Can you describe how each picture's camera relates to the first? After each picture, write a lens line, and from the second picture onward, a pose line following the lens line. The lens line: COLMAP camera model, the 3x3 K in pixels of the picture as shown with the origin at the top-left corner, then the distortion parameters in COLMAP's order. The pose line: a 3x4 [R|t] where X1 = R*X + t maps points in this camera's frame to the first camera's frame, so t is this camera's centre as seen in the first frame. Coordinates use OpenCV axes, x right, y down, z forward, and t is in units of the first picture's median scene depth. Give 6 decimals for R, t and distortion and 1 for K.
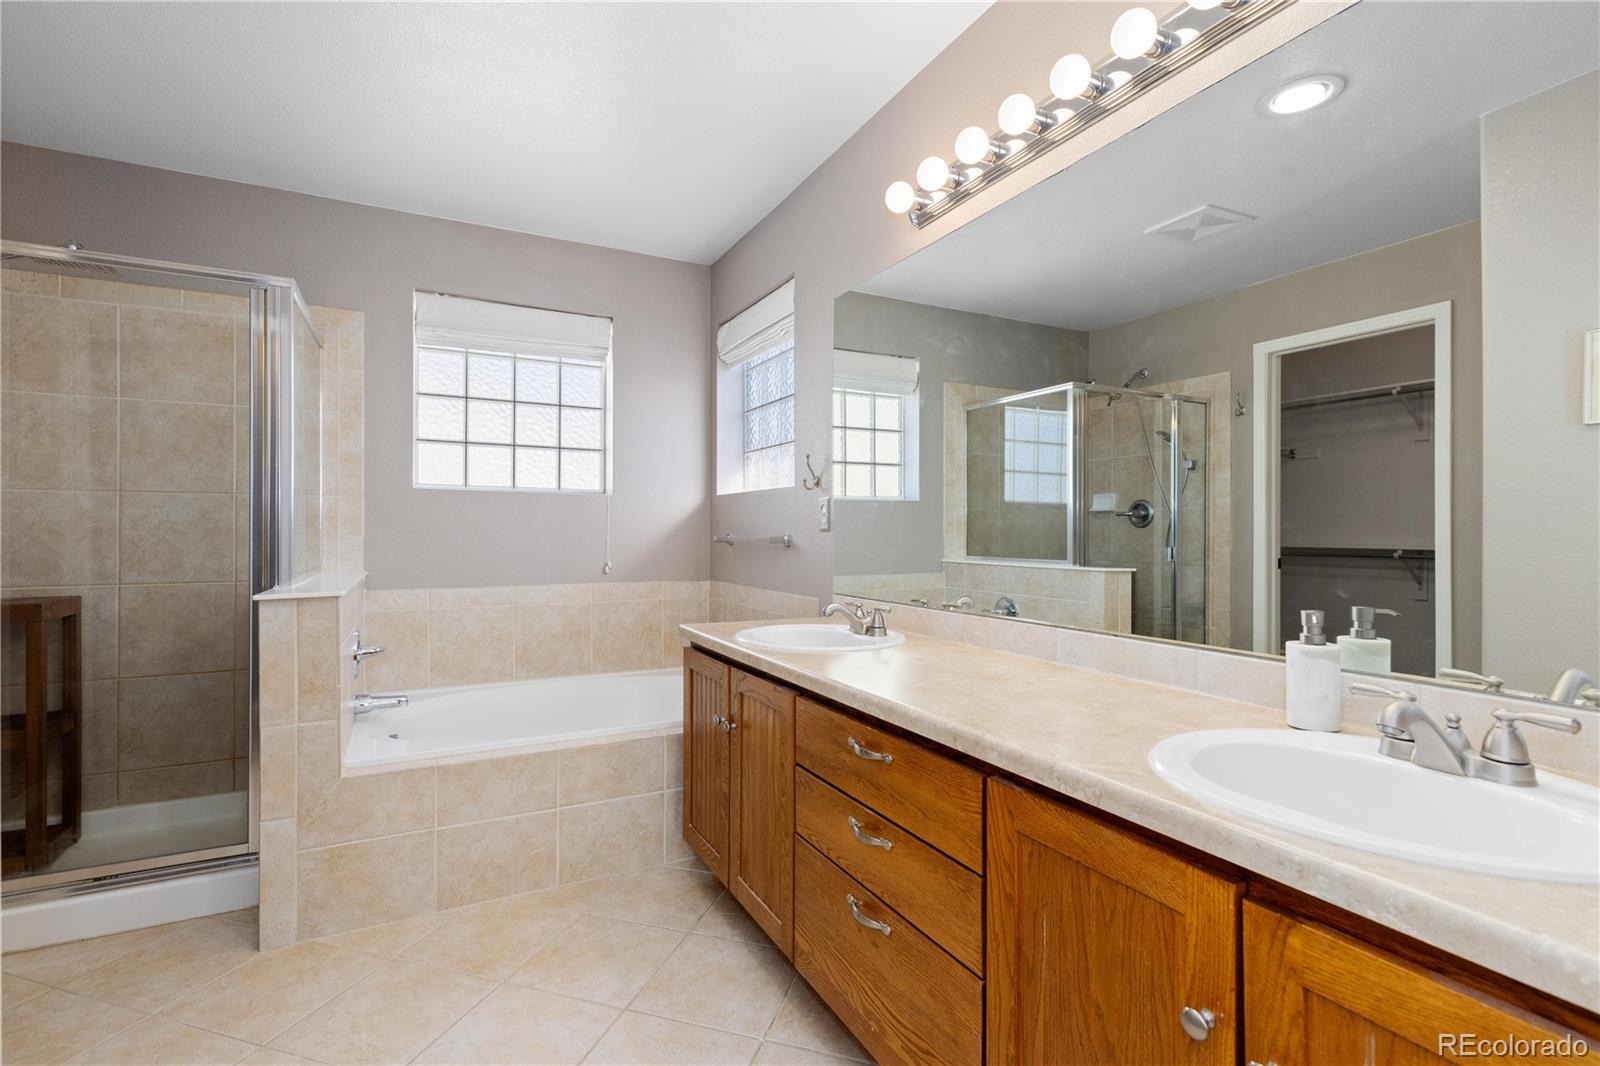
lens RADIAL K [[732.4, 0, 798.1], [0, 732.4, 529.0], [0, 0, 1]] dist [0.011868, -0.003084]
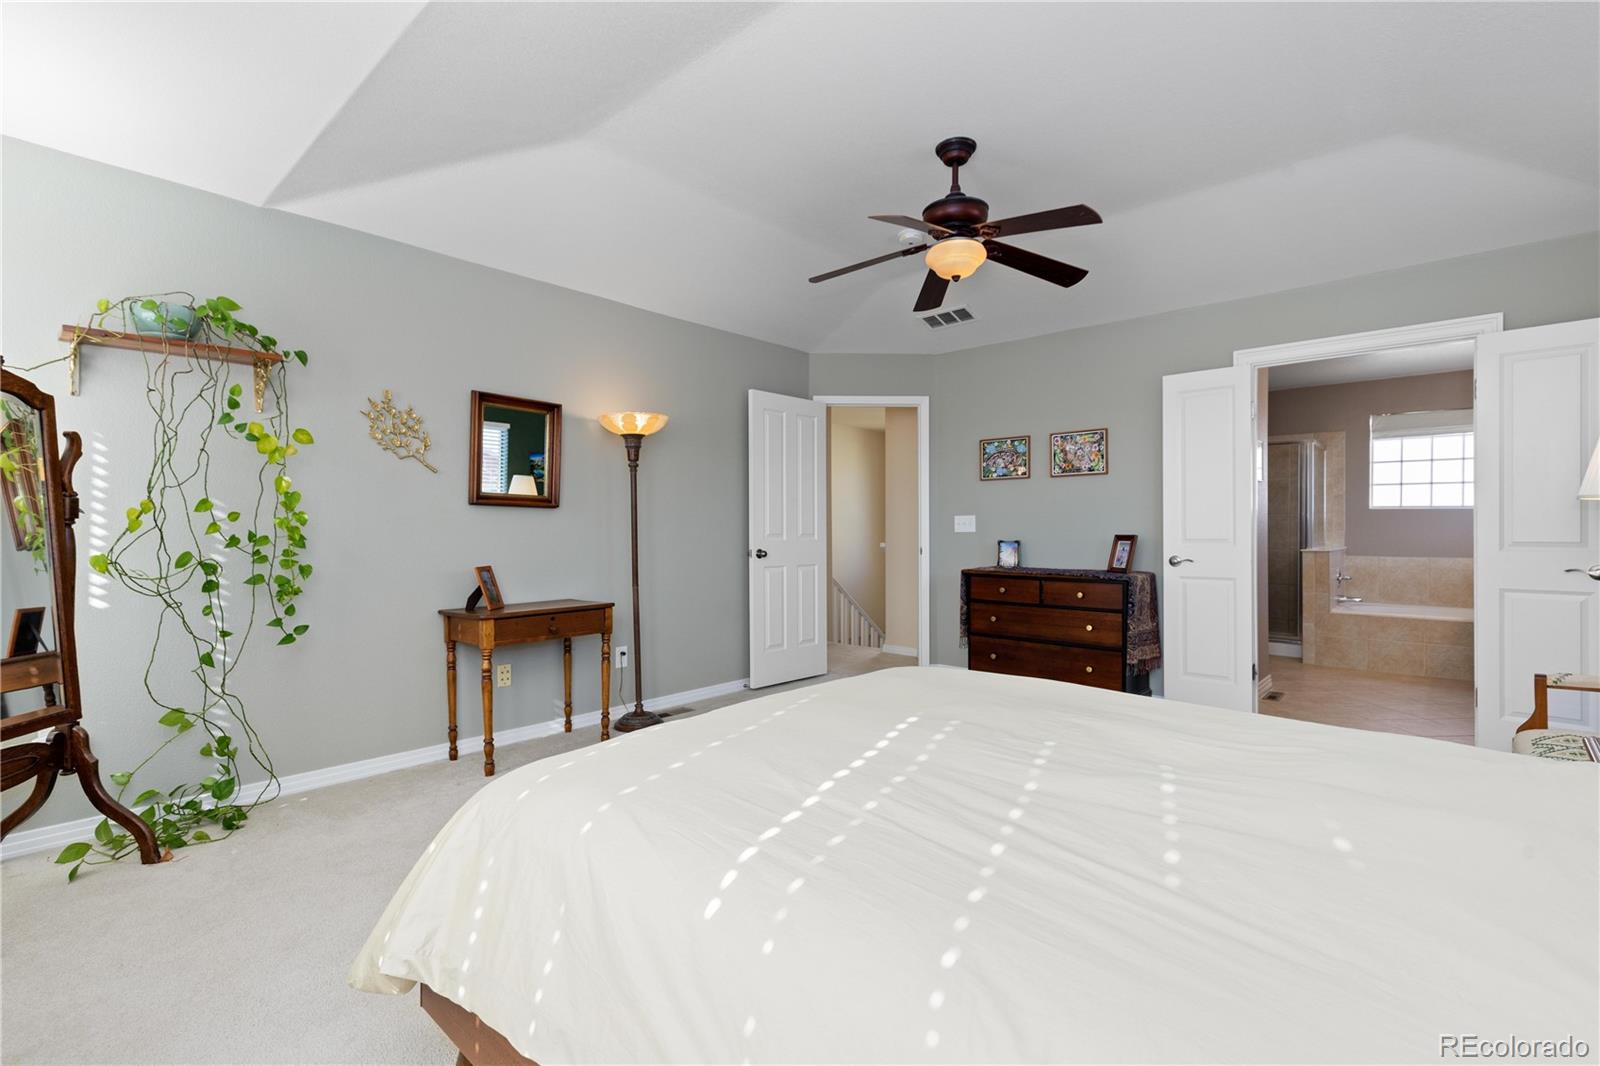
lens RADIAL K [[732.4, 0, 794.8], [0, 732.4, 530.7], [0, 0, 1]] dist [0.011868, -0.003084]
pose [[0.354328, 0.006303, -0.935100, 0.916305], [0.000399, 0.999976, 0.006891, -0.007121], [0.935121, -0.002815, 0.354317, -1.364480]]
